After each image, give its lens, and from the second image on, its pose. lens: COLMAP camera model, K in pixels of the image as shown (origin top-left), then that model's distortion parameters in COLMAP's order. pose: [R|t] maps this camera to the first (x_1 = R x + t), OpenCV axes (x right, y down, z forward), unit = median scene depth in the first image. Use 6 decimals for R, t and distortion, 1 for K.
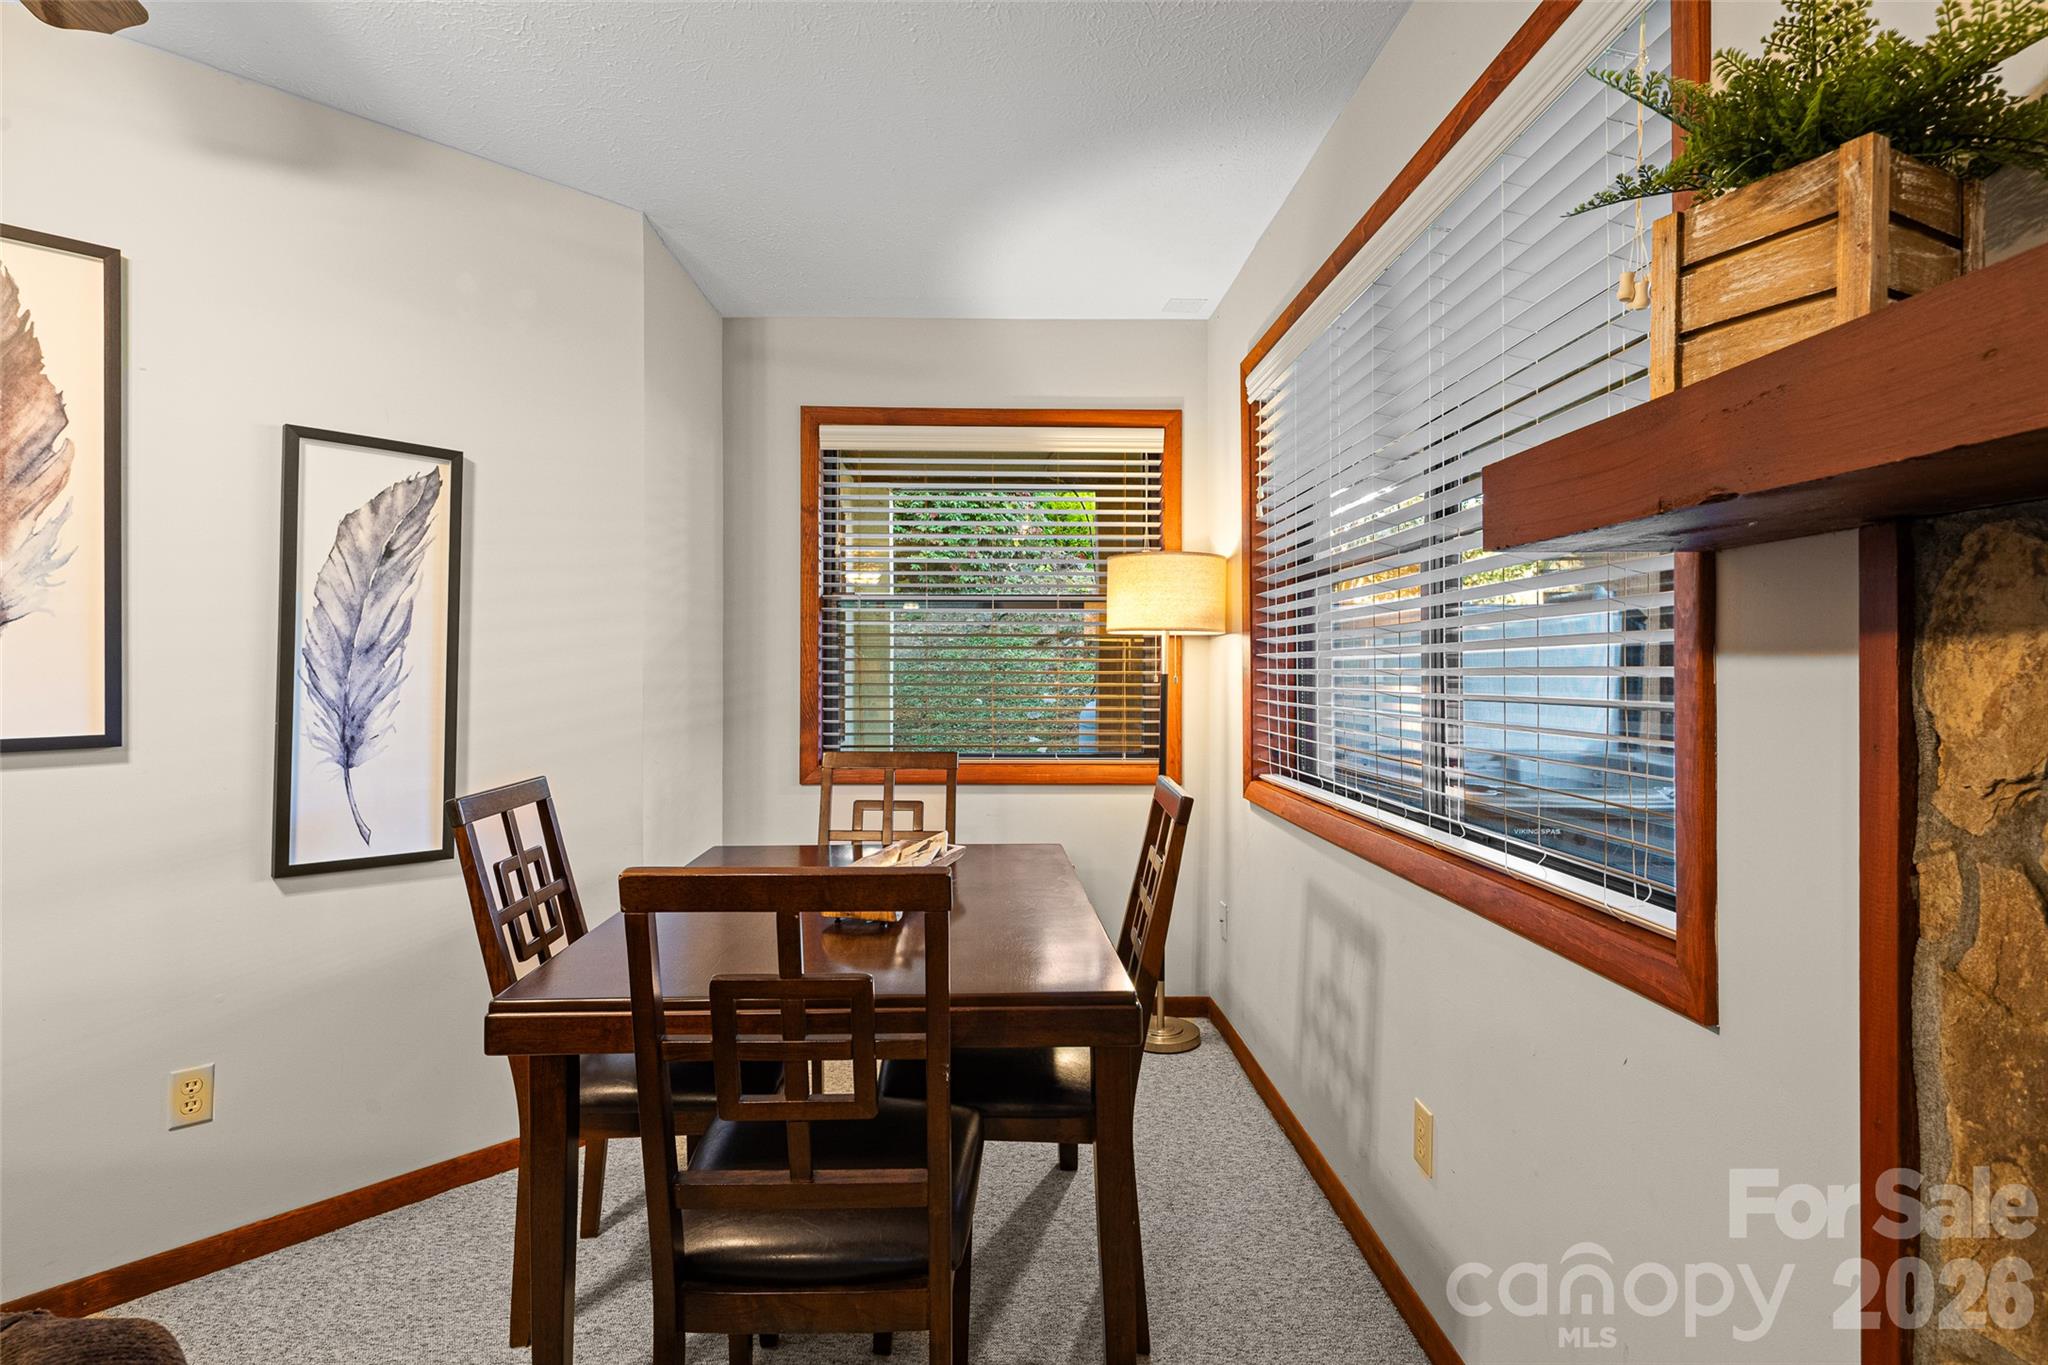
lens RADIAL K [[993.3, 0, 1017.8], [0, 993.3, 669.5], [0, 0, 1]] dist [0.002901, -0.000922]
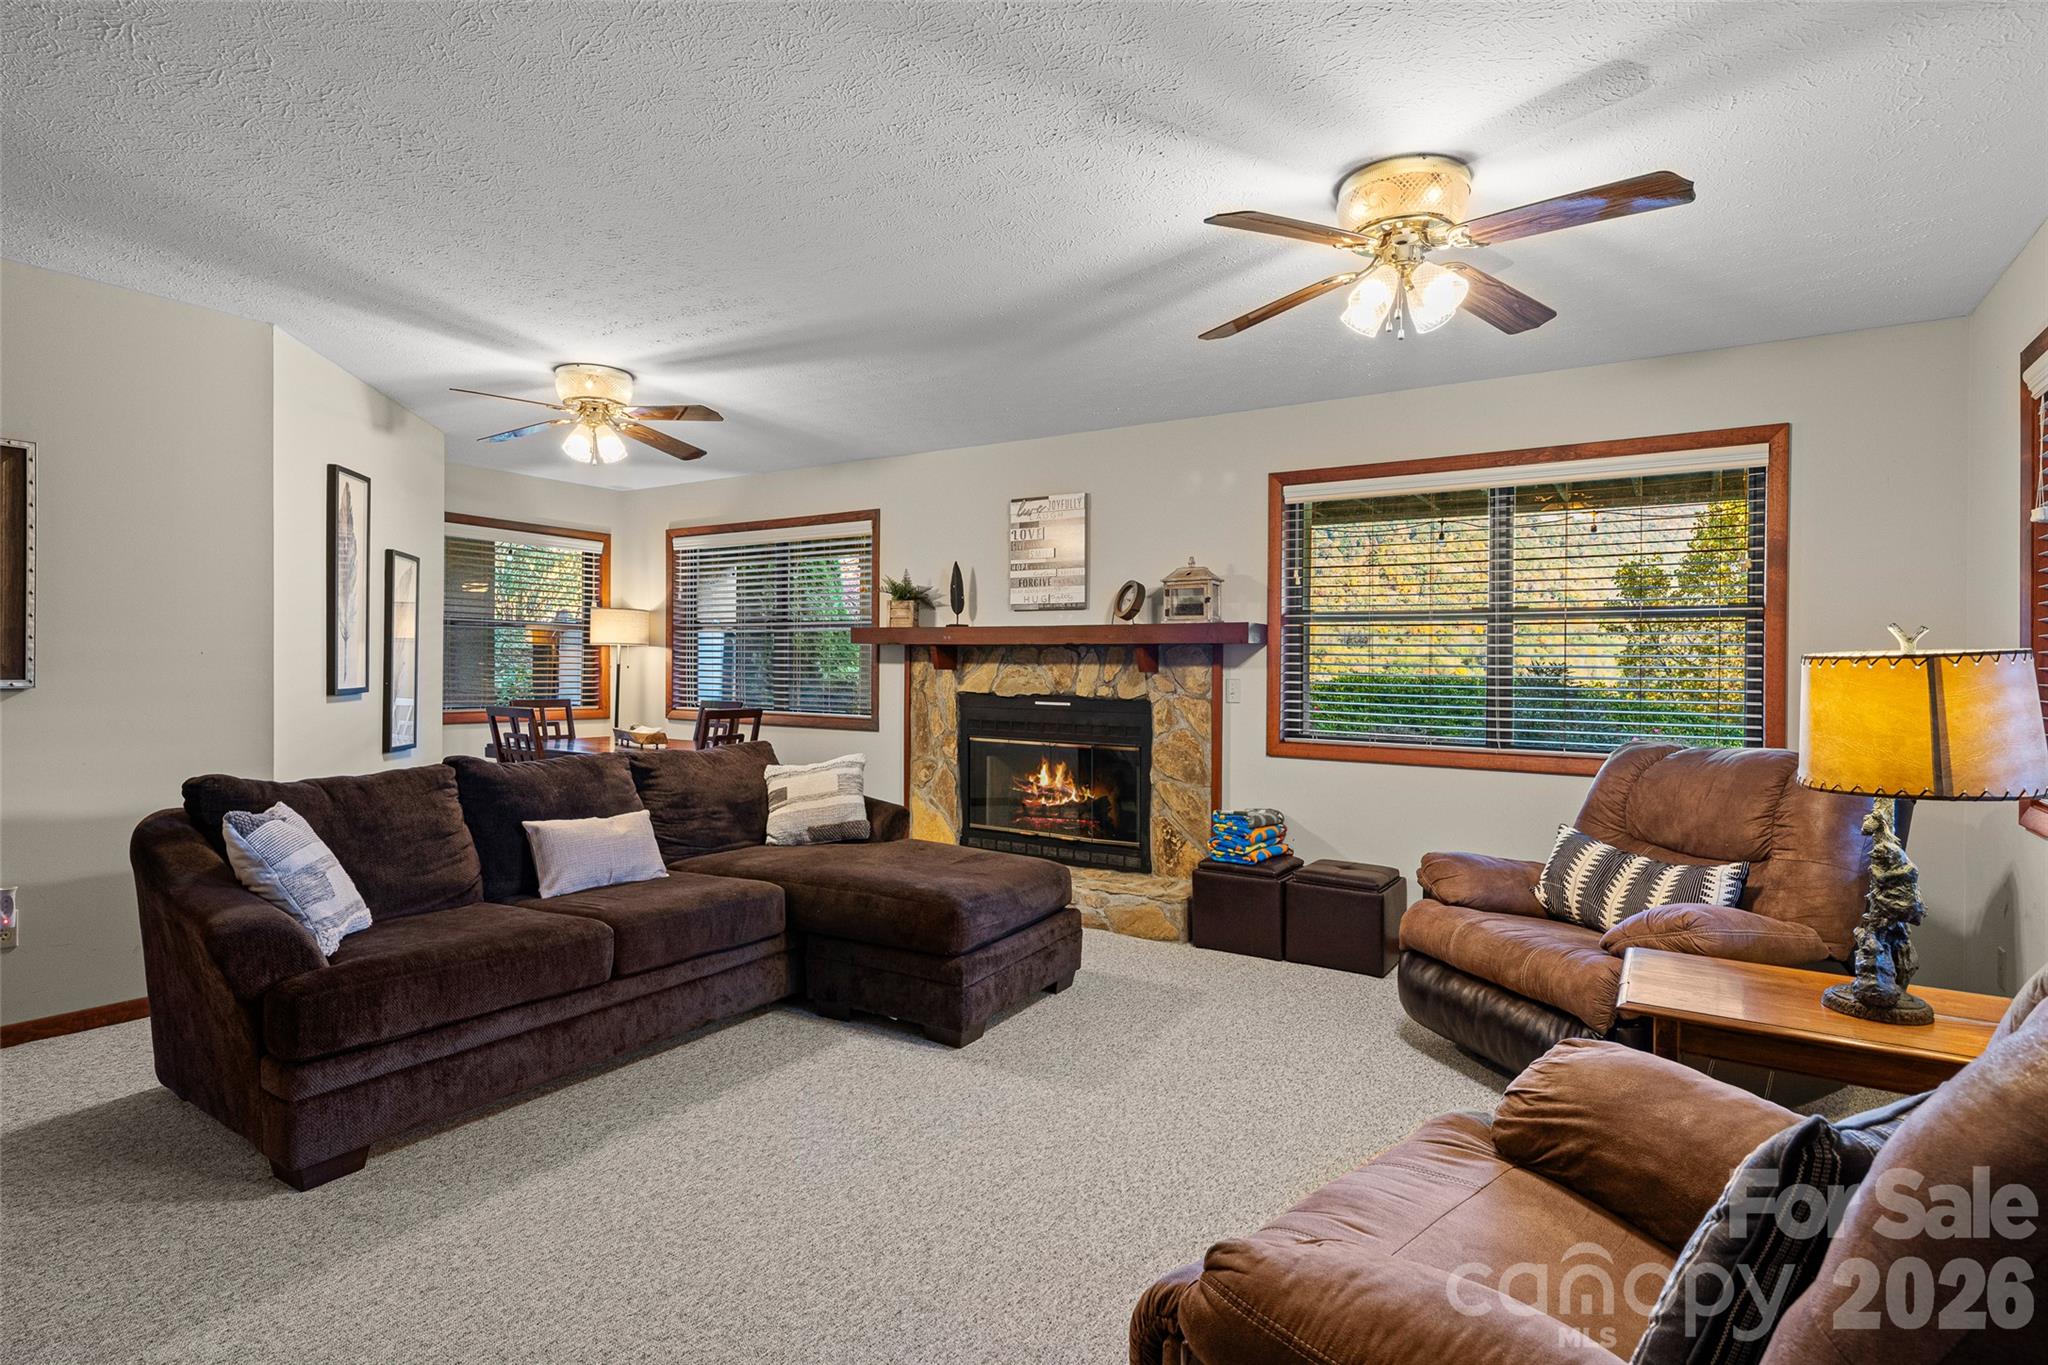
lens RADIAL K [[993.3, 0, 1017.8], [0, 993.3, 669.5], [0, 0, 1]] dist [0.002901, -0.000922]
pose [[0.566259, 0.004643, 0.824214, -1.330869], [-0.012706, 0.999914, 0.003096, -0.002300], [-0.824130, -0.012225, 0.566269, -1.073510]]
